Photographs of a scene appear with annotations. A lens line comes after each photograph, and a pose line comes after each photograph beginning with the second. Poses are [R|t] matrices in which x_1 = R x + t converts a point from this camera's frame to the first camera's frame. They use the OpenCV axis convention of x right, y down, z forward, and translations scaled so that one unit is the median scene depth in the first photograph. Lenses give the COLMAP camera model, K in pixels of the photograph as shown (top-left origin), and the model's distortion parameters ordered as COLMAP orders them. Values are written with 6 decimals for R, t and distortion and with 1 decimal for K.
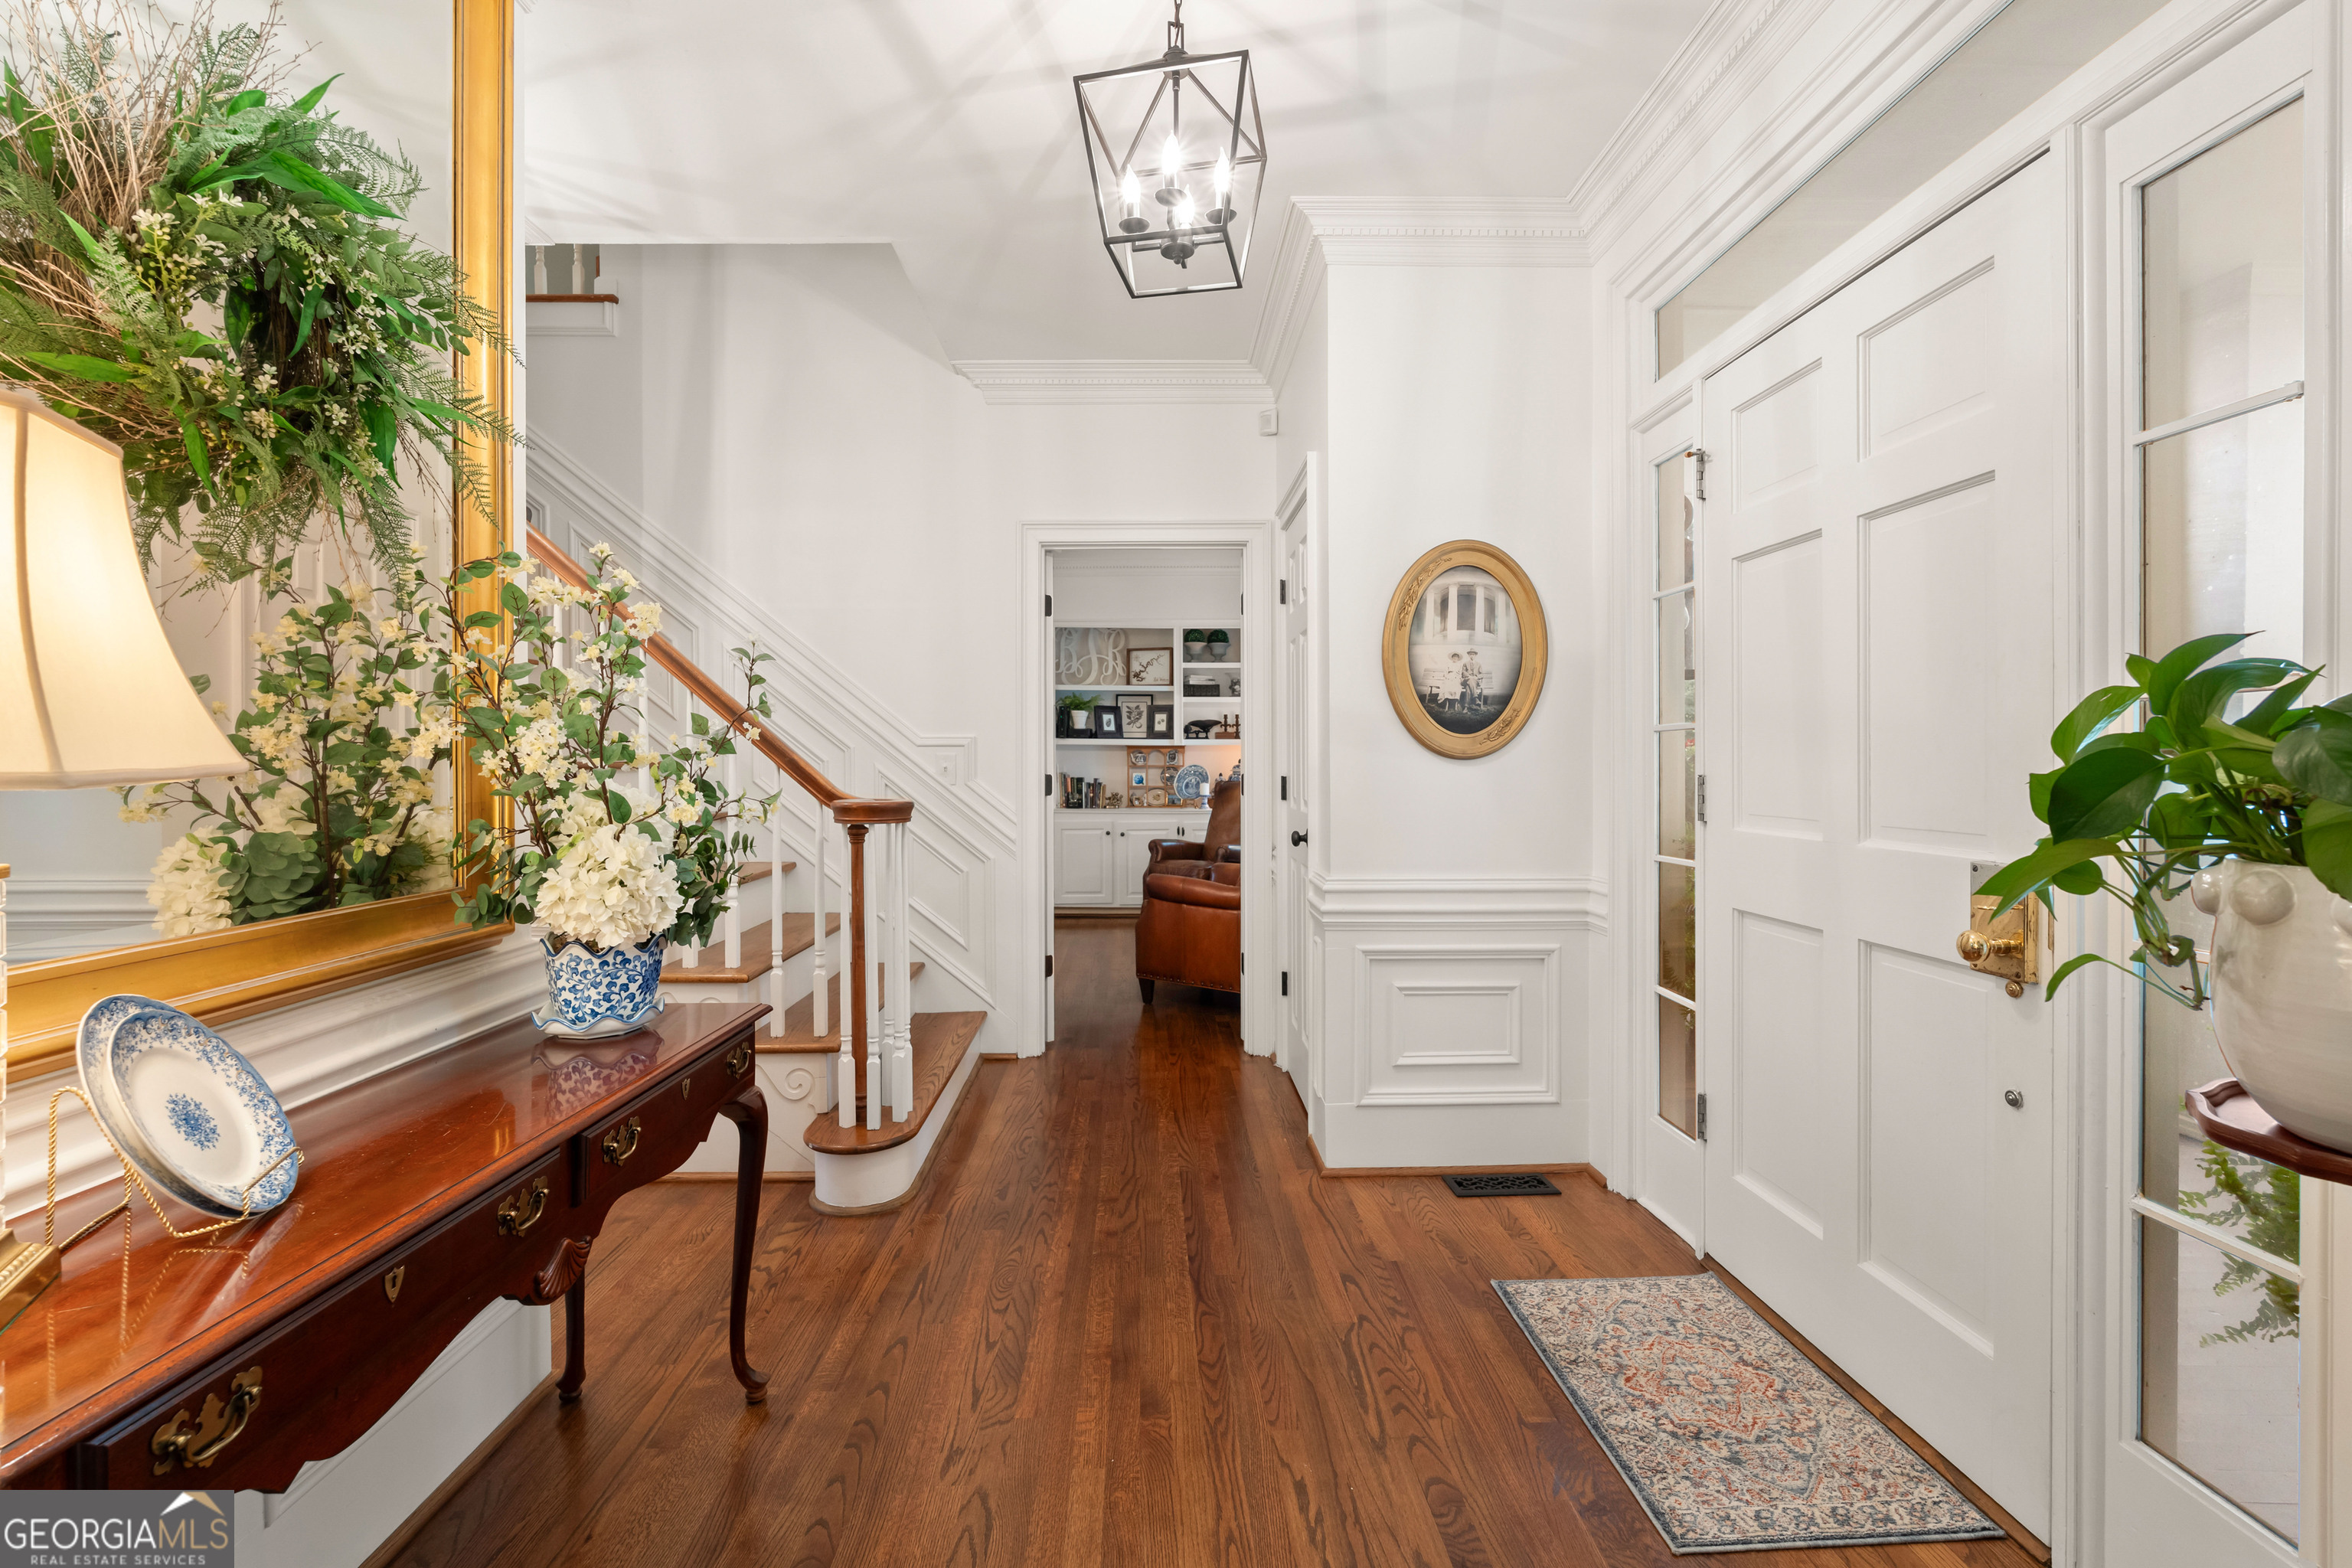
lens RADIAL K [[1029.8, 0, 1168.0], [0, 1029.8, 774.7], [0, 0, 1]] dist [-0.004070, 0.000140]
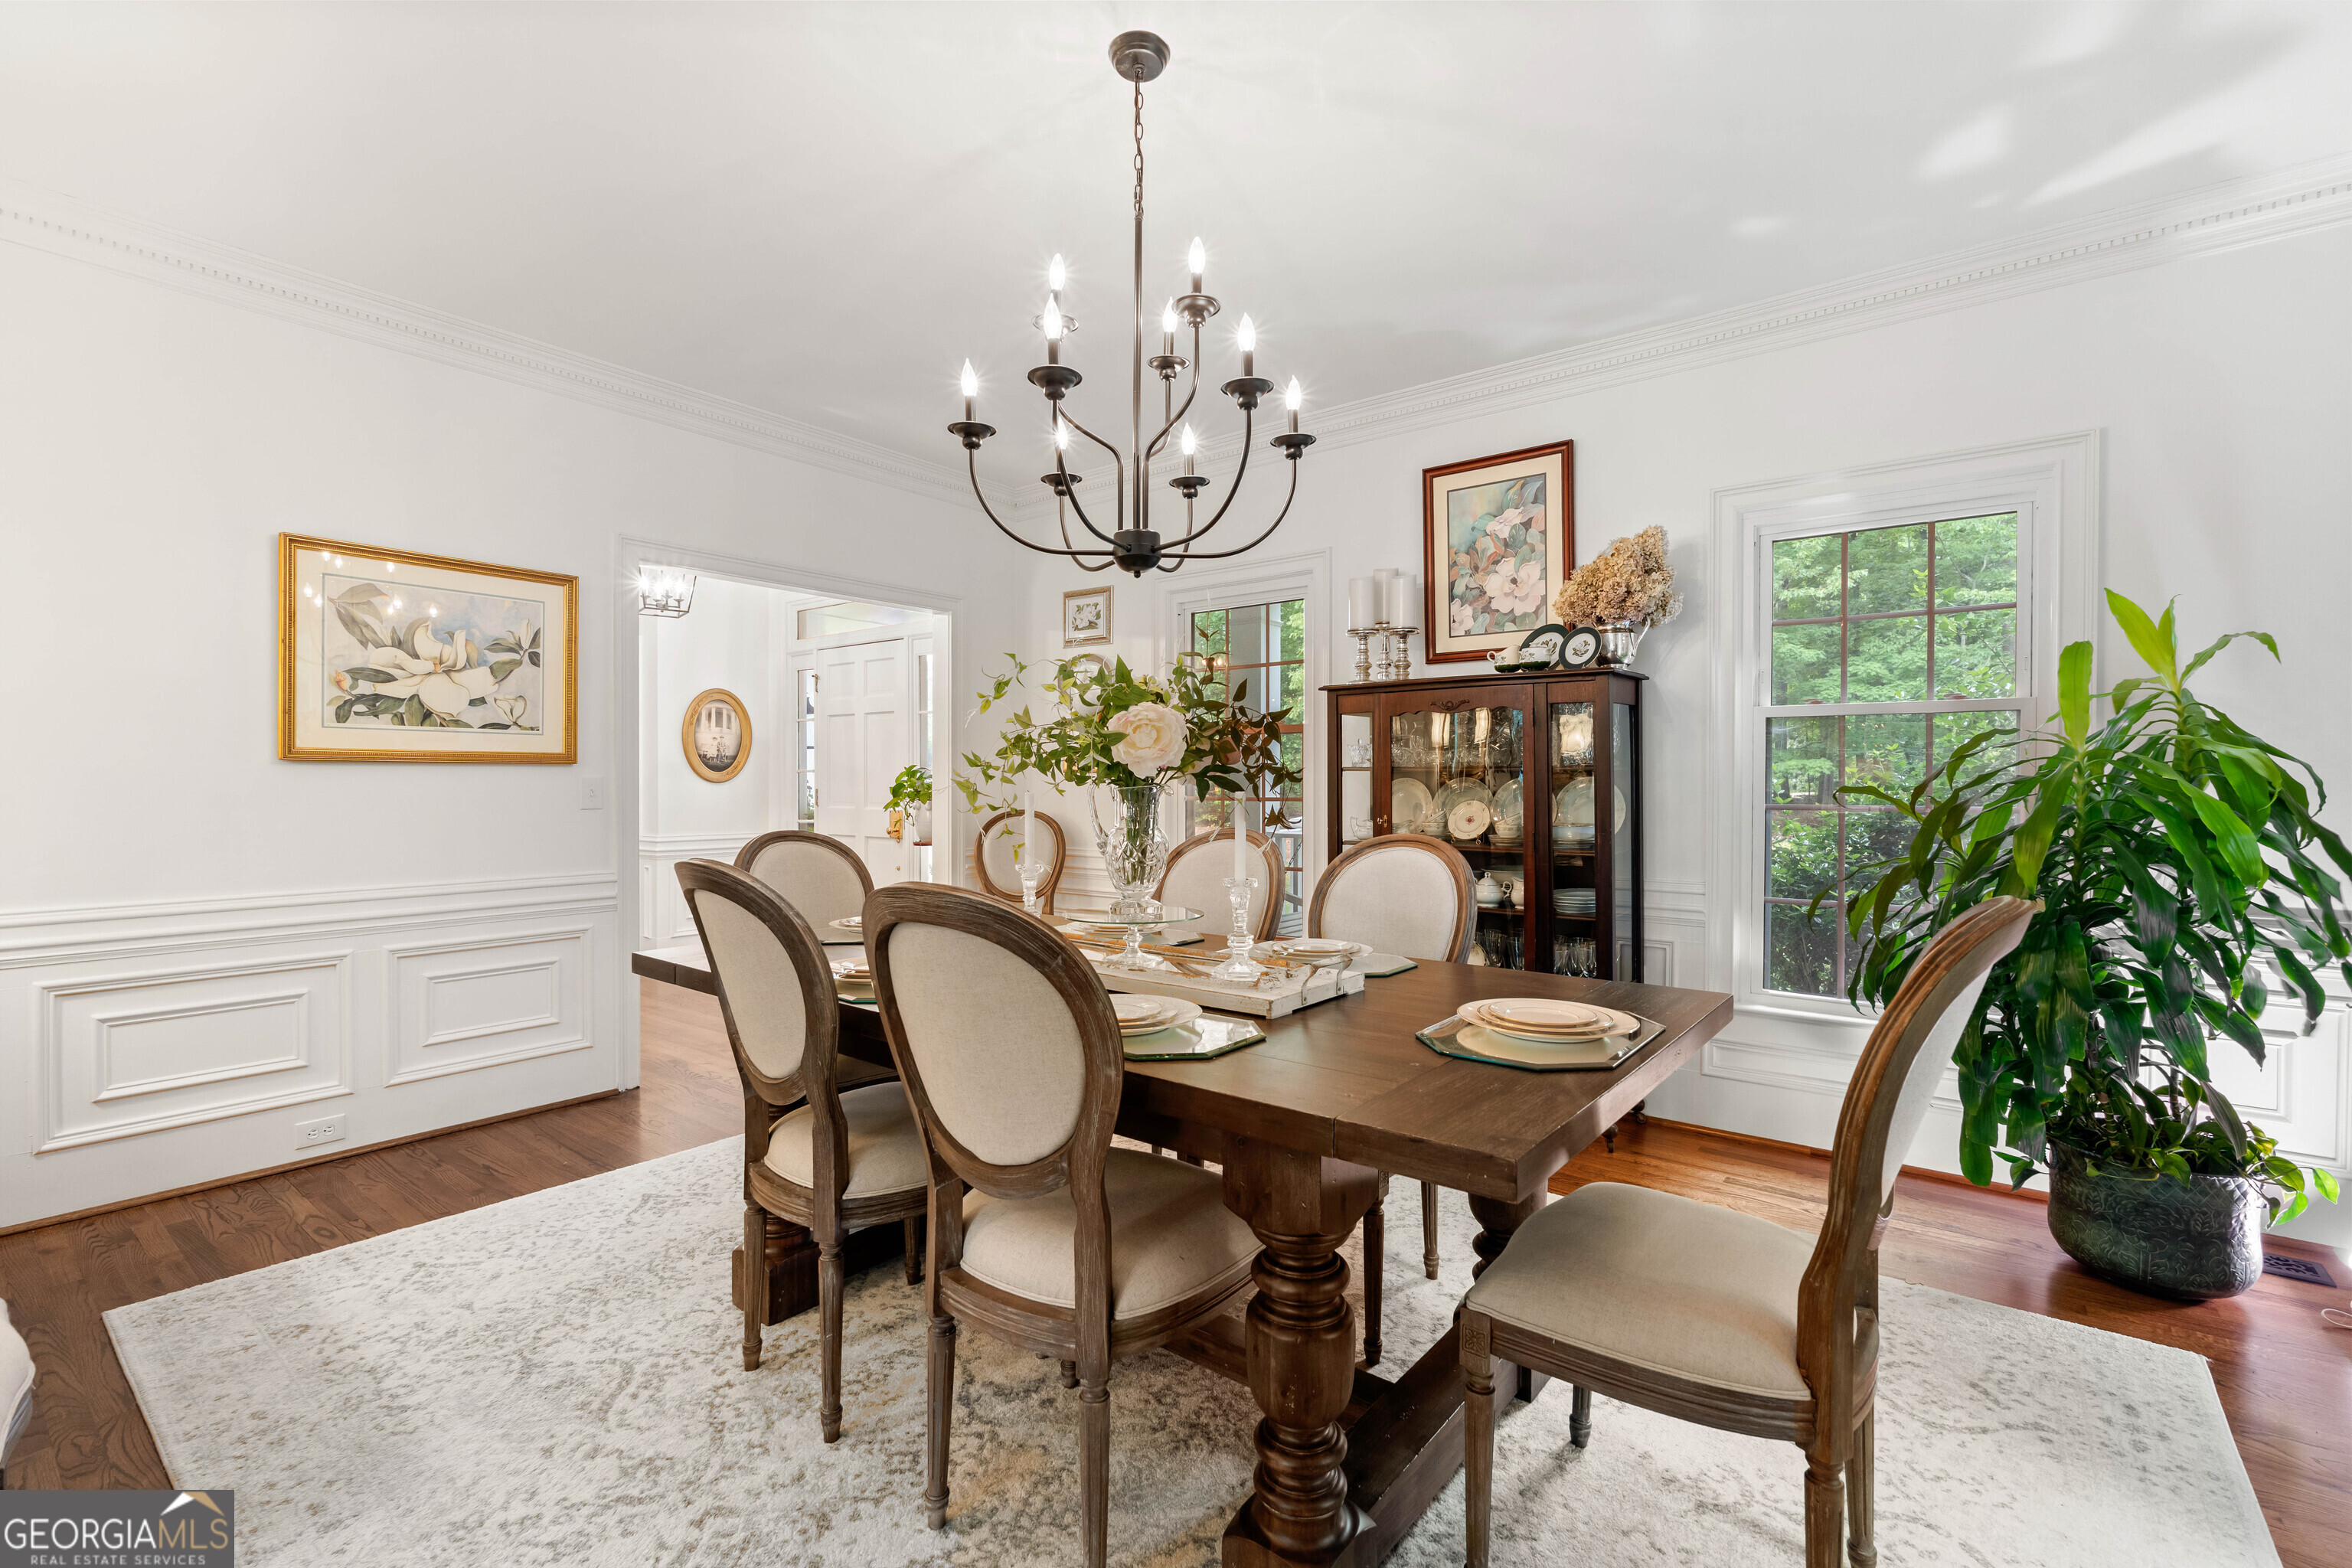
lens RADIAL K [[1029.8, 0, 1170.5], [0, 1029.8, 787.8], [0, 0, 1]] dist [-0.004070, 0.000140]
pose [[0.634181, 0.004745, 0.773170, -0.867477], [0.001056, 0.999975, -0.007003, 0.014879], [-0.773184, 0.005258, 0.634160, -1.277061]]
